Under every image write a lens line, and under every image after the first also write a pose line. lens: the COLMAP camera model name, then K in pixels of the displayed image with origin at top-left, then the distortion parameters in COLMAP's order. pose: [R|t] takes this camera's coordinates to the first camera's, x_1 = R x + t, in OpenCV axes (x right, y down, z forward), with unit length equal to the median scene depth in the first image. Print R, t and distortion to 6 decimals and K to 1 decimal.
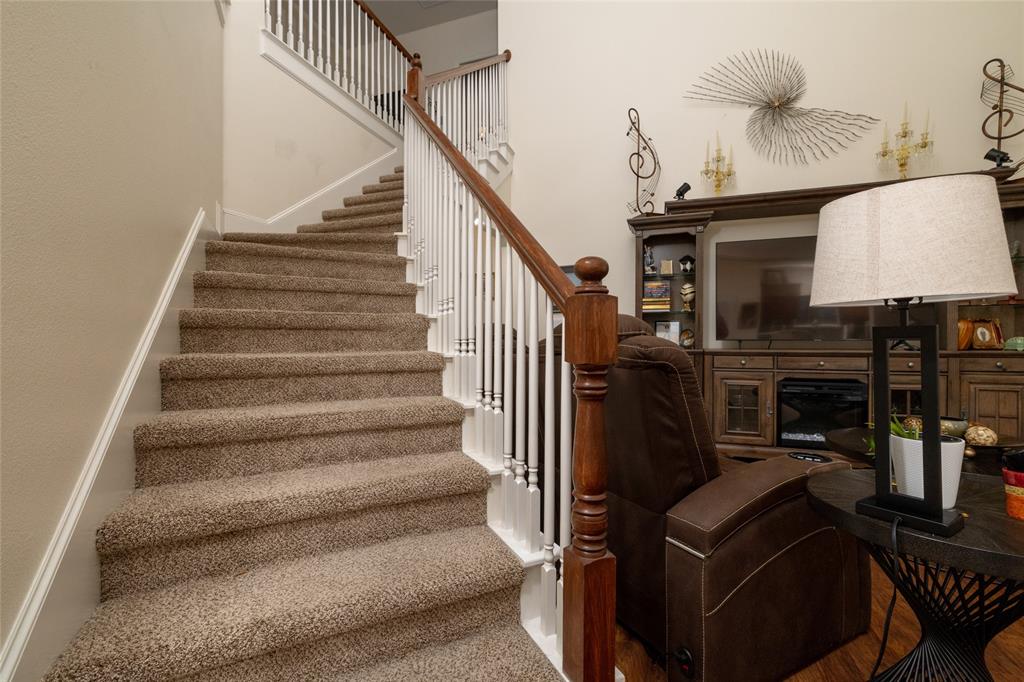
lens RADIAL K [[436.8, 0, 509.9], [0, 436.8, 339.6], [0, 0, 1]] dist [0.000323, 0.000566]
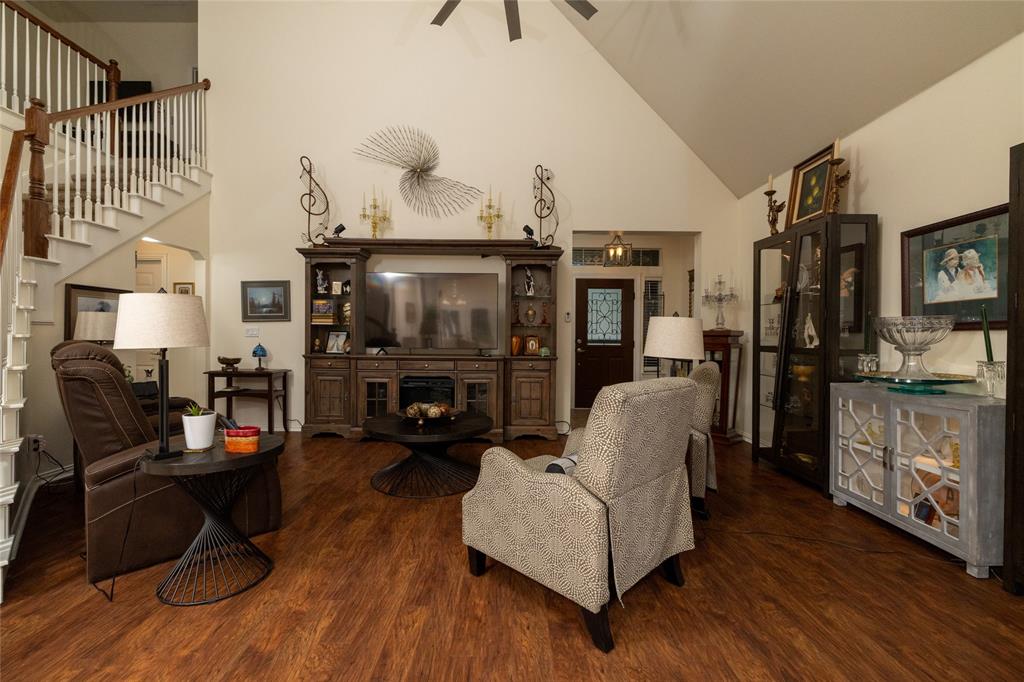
lens RADIAL K [[436.8, 0, 509.9], [0, 436.8, 339.6], [0, 0, 1]] dist [0.000323, 0.000566]
pose [[0.945925, 0.006843, 0.324313, 0.448949], [-0.010921, 0.999883, 0.010756, -0.040717], [-0.324202, -0.013716, 0.945889, -0.357077]]
